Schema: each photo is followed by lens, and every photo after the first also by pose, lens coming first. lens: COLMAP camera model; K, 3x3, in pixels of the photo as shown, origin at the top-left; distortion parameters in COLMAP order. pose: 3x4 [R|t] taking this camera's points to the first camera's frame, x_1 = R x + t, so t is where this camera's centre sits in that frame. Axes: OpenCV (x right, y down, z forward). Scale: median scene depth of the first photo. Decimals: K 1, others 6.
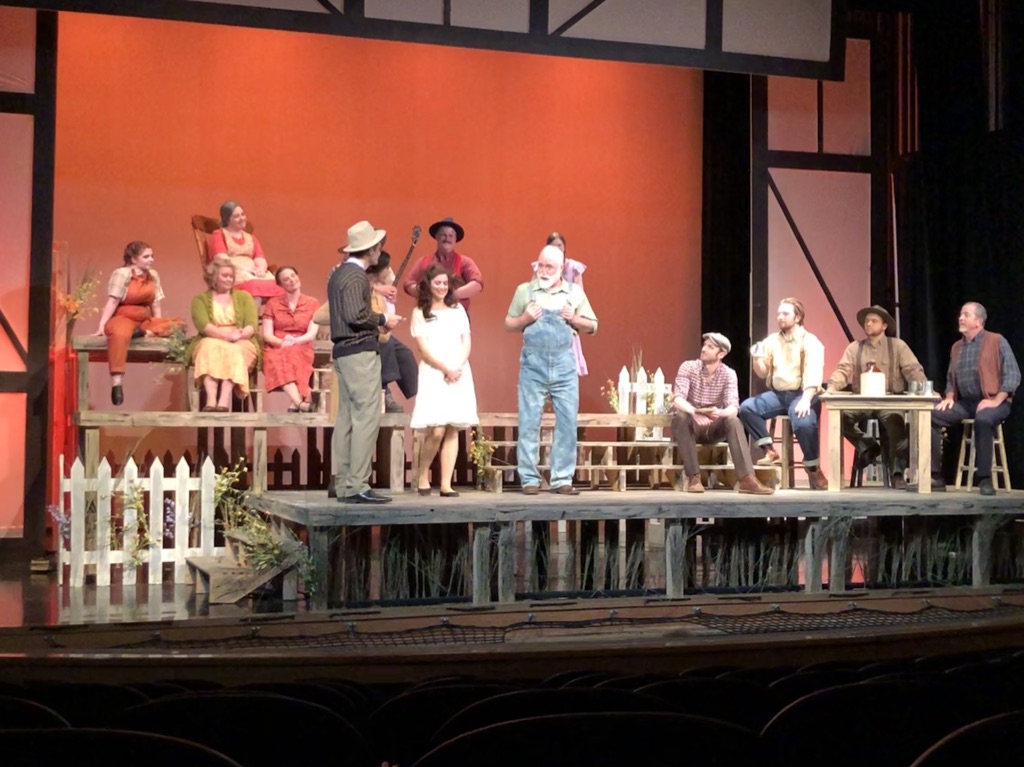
lens RADIAL K [[1465.9, 0, 509.8], [0, 1465.9, 355.0], [0, 0, 1]] dist [0.126175, 0.000000]
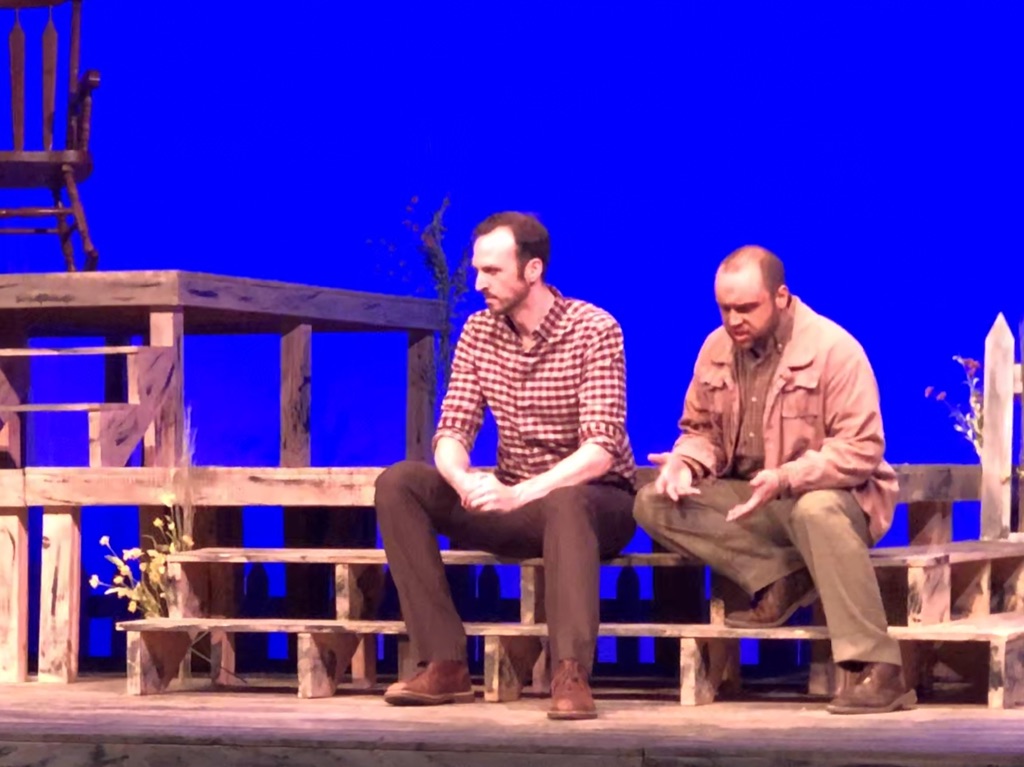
lens RADIAL K [[4118.3, 0, 516.5], [0, 4118.3, 382.9], [0, 0, 1]] dist [-0.145645, 0.000000]
pose [[0.795304, -0.018303, -0.605935, 0.634240], [0.033441, 0.999347, 0.013706, 0.008203], [0.605288, -0.031163, 0.795396, 0.258017]]
